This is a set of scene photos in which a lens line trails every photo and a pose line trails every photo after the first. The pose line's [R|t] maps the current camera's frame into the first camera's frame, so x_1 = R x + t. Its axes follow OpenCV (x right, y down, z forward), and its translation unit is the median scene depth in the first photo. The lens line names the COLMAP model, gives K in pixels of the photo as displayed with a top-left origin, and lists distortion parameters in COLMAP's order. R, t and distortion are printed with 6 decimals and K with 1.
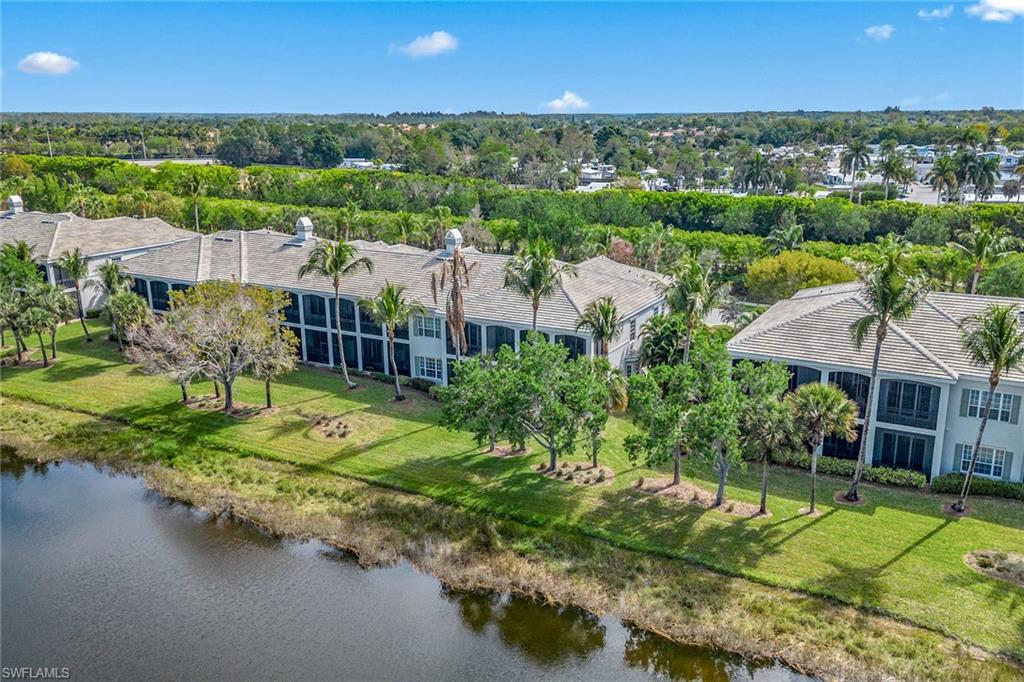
lens RADIAL K [[912.9, 0, 512.0], [0, 912.9, 341.0], [0, 0, 1]] dist [0.012981, -0.004727]
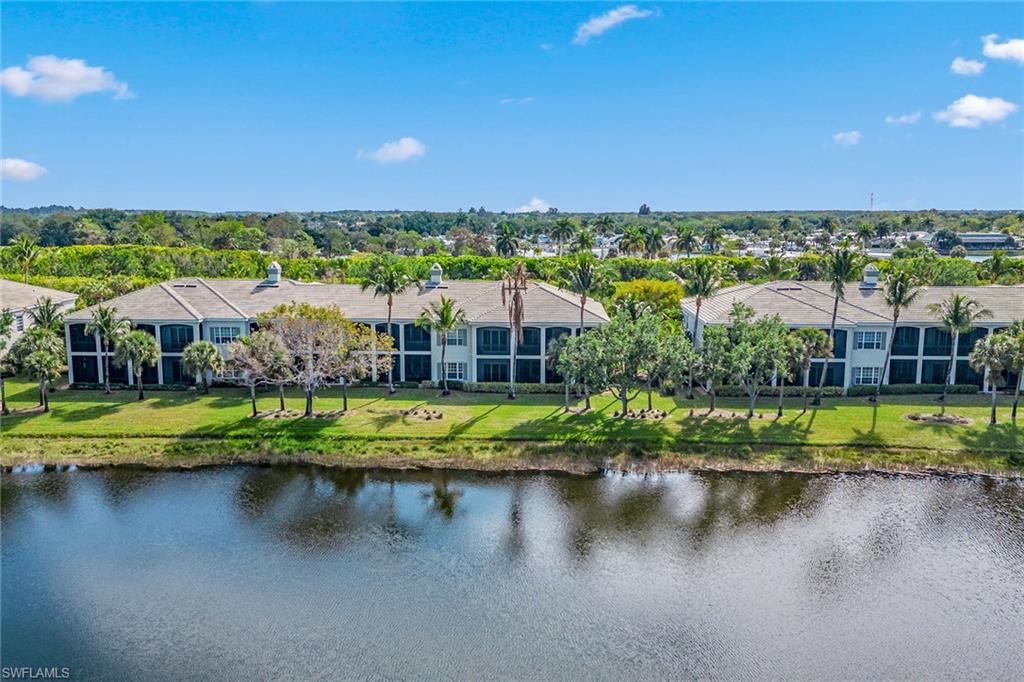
lens RADIAL K [[912.9, 0, 512.0], [0, 912.9, 341.0], [0, 0, 1]] dist [0.012981, -0.004727]
pose [[0.893026, -0.058589, 0.446176, -0.712386], [0.107462, 0.990568, -0.085011, 0.130027], [-0.436987, 0.123863, 0.890899, -0.160483]]
